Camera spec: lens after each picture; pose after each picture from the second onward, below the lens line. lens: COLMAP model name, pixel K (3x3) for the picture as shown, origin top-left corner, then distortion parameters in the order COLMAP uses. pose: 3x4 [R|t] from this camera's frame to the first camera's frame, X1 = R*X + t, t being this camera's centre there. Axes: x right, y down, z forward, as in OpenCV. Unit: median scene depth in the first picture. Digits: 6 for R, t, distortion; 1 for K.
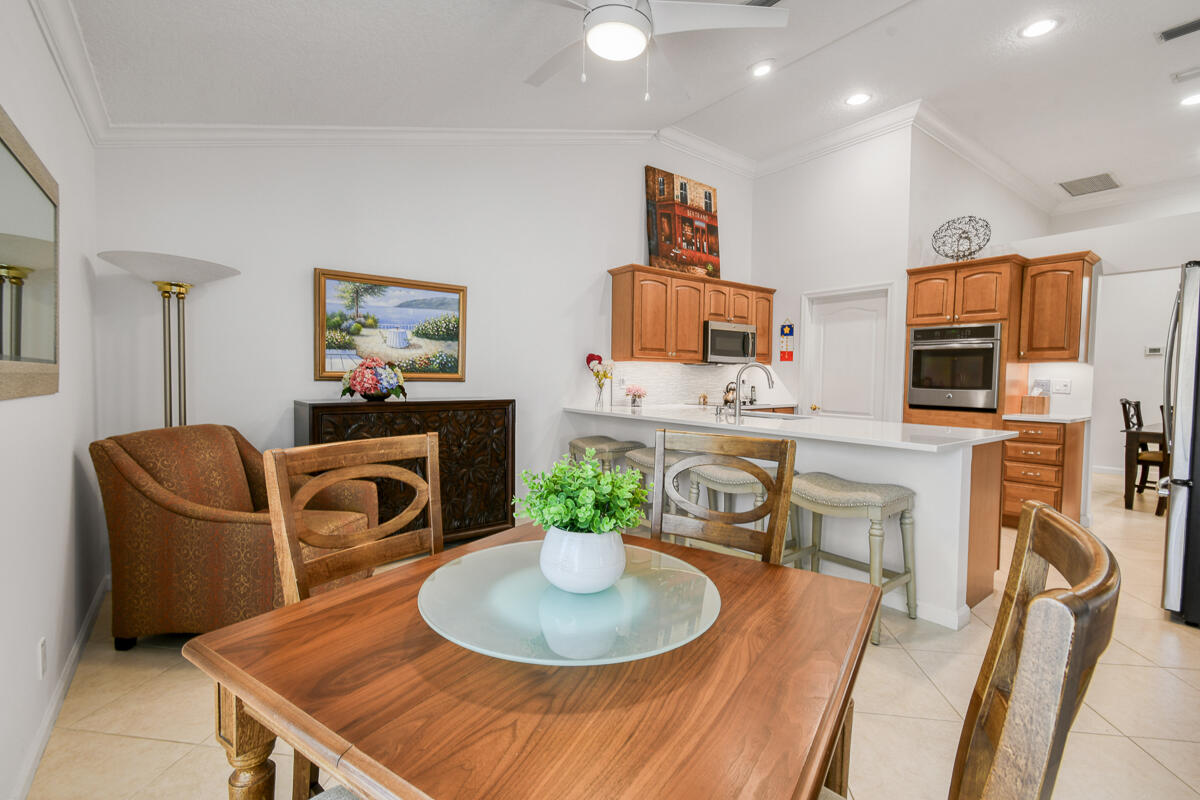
lens RADIAL K [[541.8, 0, 592.6], [0, 541.8, 399.4], [0, 0, 1]] dist [0.008795, -0.003954]
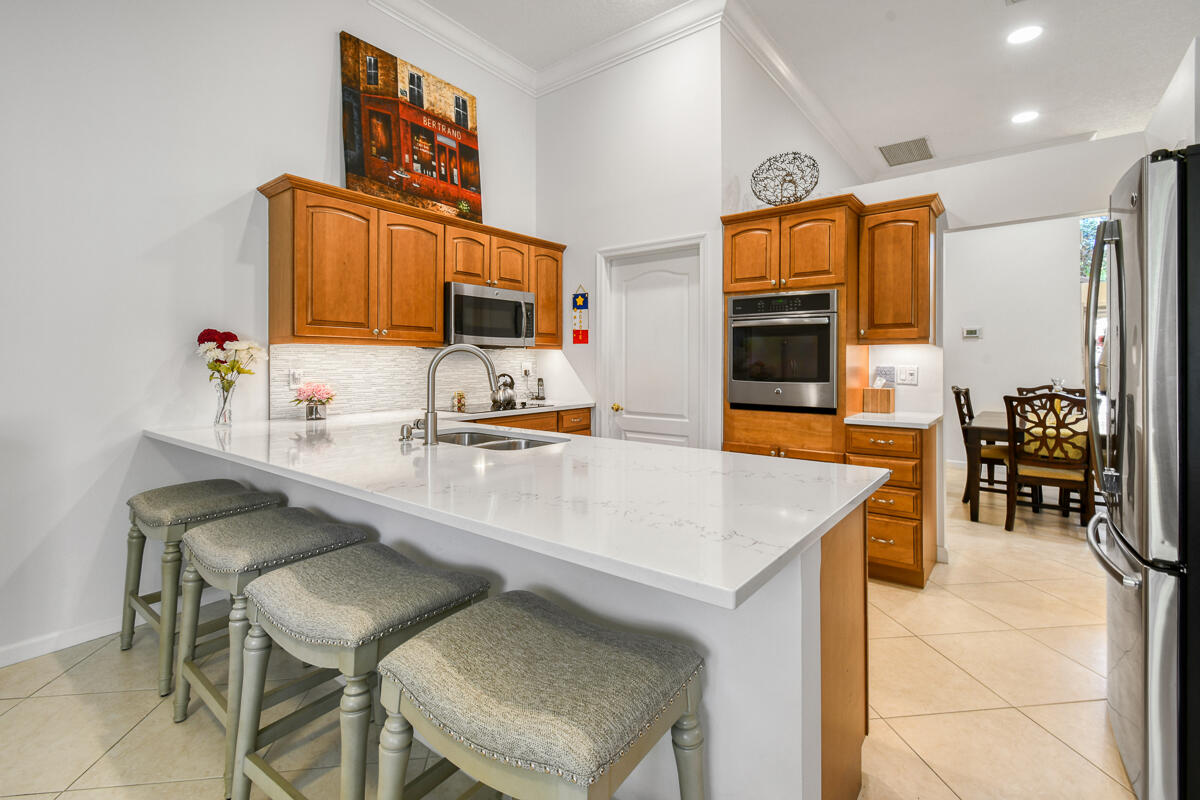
lens RADIAL K [[541.8, 0, 603.7], [0, 541.8, 360.6], [0, 0, 1]] dist [0.008795, -0.003954]
pose [[0.965413, -0.008996, 0.260570, 0.232699], [0.020522, 0.998926, -0.041545, -0.020045], [-0.259917, 0.045455, 0.964561, 0.345045]]
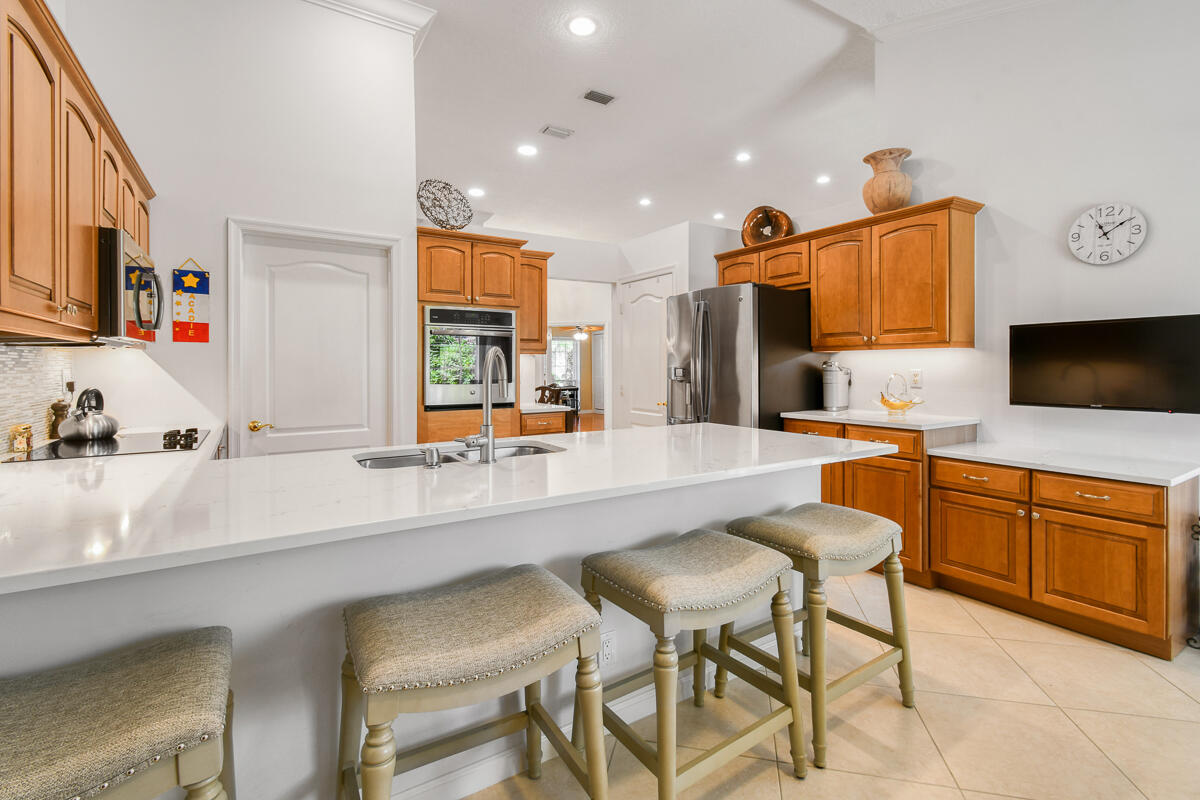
lens RADIAL K [[541.8, 0, 612.9], [0, 541.8, 362.7], [0, 0, 1]] dist [0.008795, -0.003954]
pose [[0.072616, -0.007555, 0.997331, -0.145501], [0.044828, 0.998985, 0.004304, -0.041626], [-0.996352, 0.044396, 0.072881, 0.669419]]
